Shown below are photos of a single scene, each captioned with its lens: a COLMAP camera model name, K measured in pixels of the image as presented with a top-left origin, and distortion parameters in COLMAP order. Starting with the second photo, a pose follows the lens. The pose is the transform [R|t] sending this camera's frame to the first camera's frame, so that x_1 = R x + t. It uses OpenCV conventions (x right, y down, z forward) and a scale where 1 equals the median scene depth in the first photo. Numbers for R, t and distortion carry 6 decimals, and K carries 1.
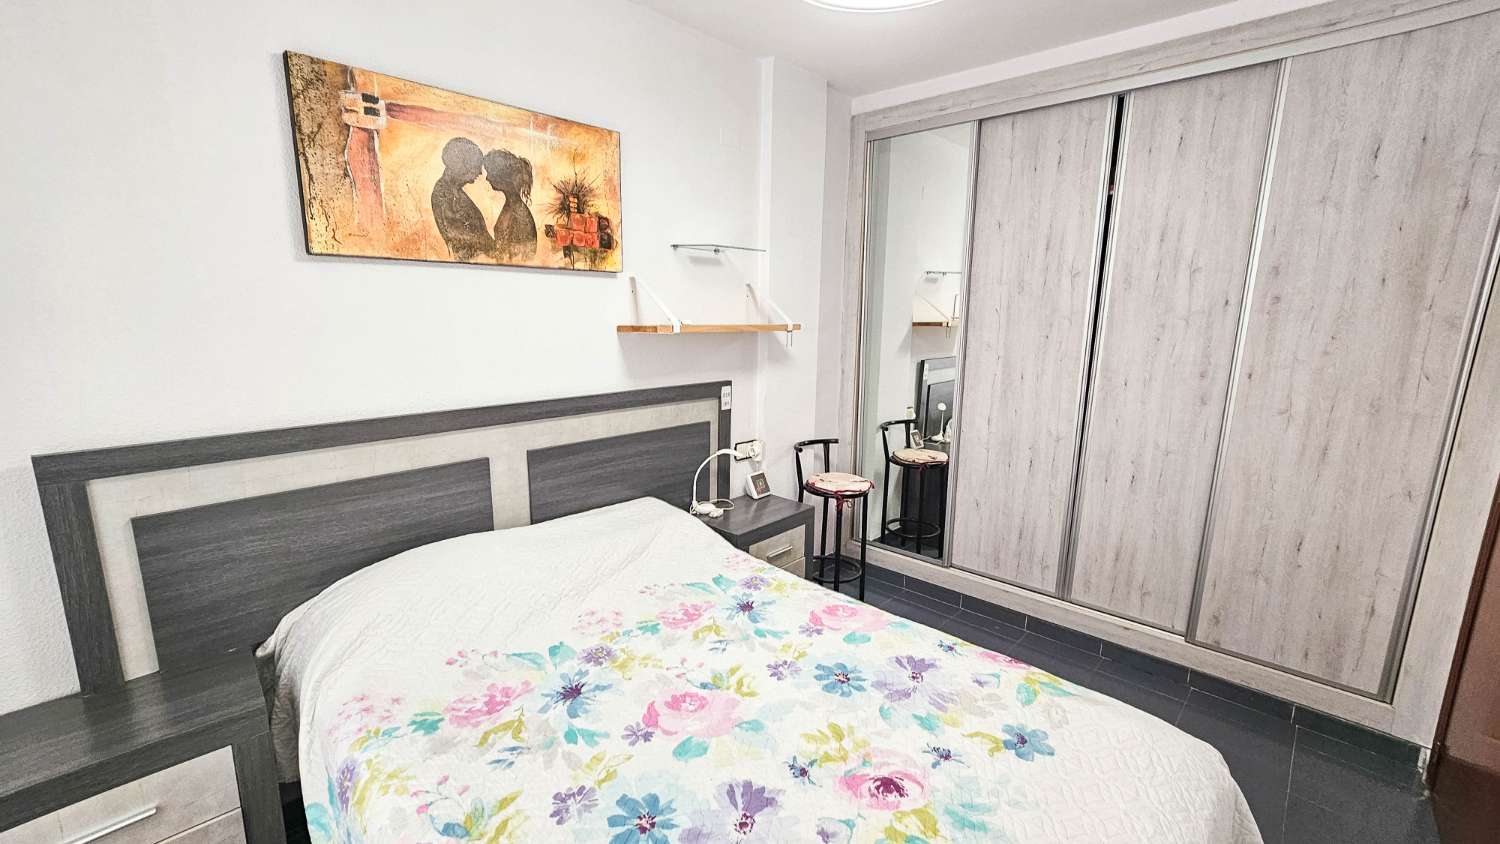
lens RADIAL K [[618.1, 0, 747.0], [0, 618.1, 430.7], [0, 0, 1]] dist [-0.012959, 0.005965]
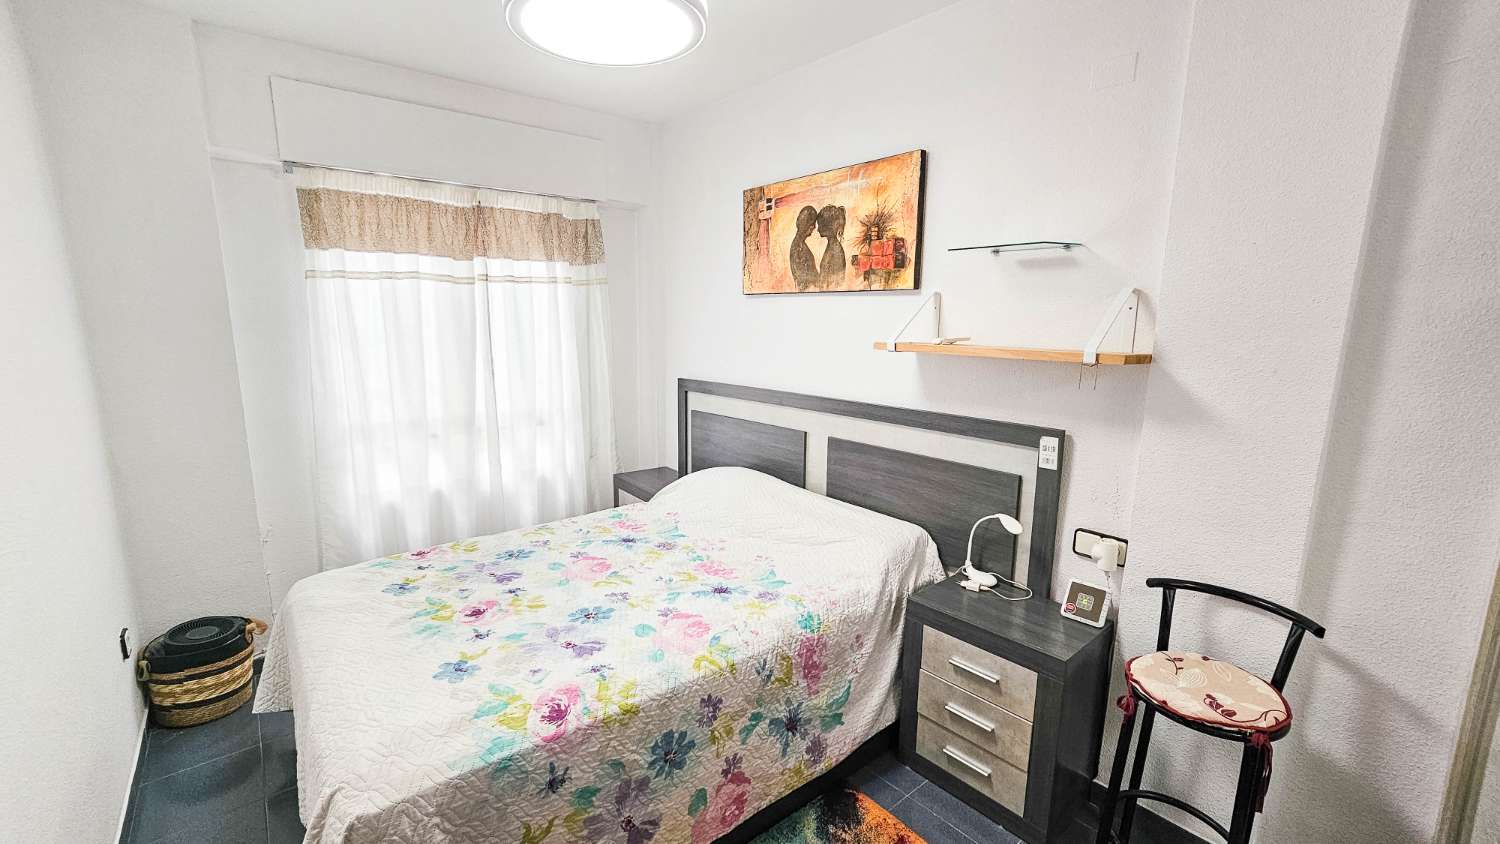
lens RADIAL K [[618.1, 0, 736.3], [0, 618.1, 428.1], [0, 0, 1]] dist [-0.012959, 0.005965]
pose [[-0.112433, 0.165857, -0.979719, 1.072656], [-0.201301, 0.961725, 0.185912, -0.216022], [0.973055, 0.218121, -0.074743, 1.080612]]
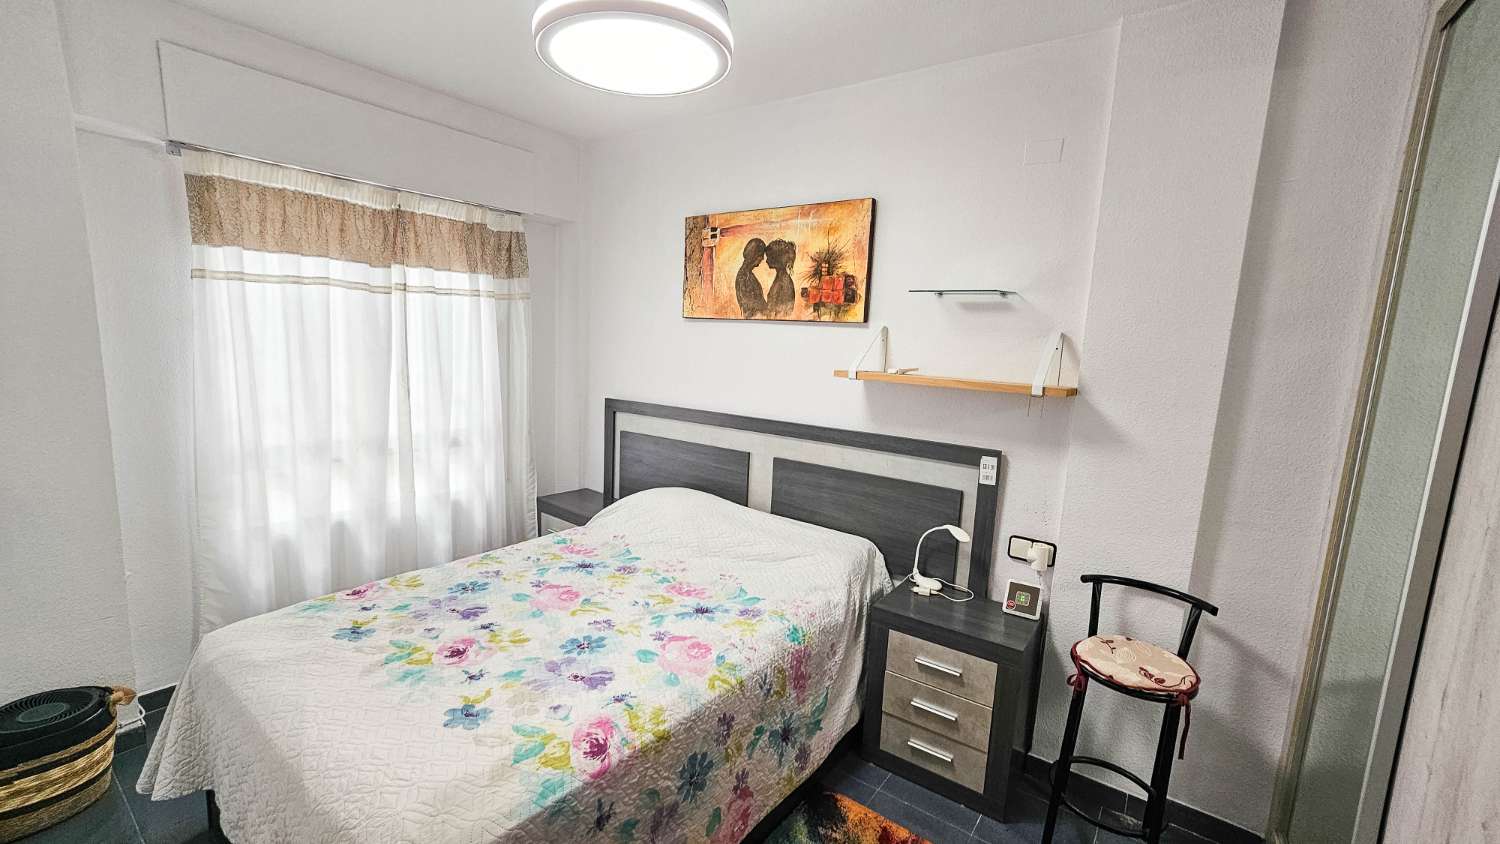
lens RADIAL K [[618.1, 0, 736.3], [0, 618.1, 427.5], [0, 0, 1]] dist [-0.012959, 0.005965]
pose [[0.125751, 0.138514, -0.982344, 1.107092], [-0.235116, 0.966155, 0.106134, -0.179826], [0.963798, 0.217619, 0.154062, 0.838805]]
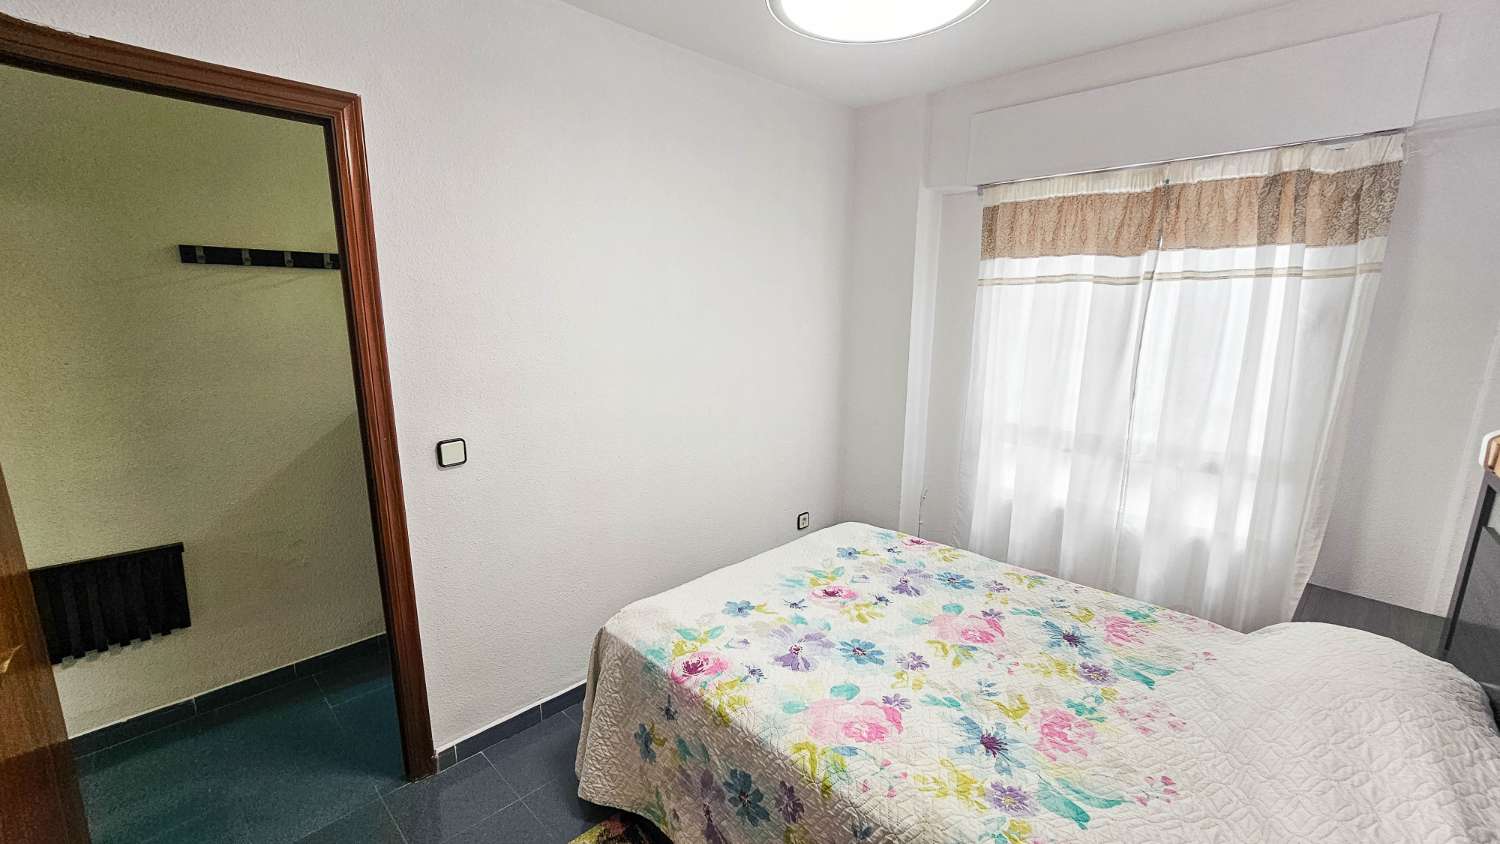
lens RADIAL K [[618.1, 0, 748.7], [0, 618.1, 429.1], [0, 0, 1]] dist [-0.012959, 0.005965]
pose [[-0.999876, -0.015716, -0.000269, 0.308122], [-0.014601, 0.922398, 0.385965, -0.360386], [-0.005818, 0.385921, -0.922513, 1.592491]]
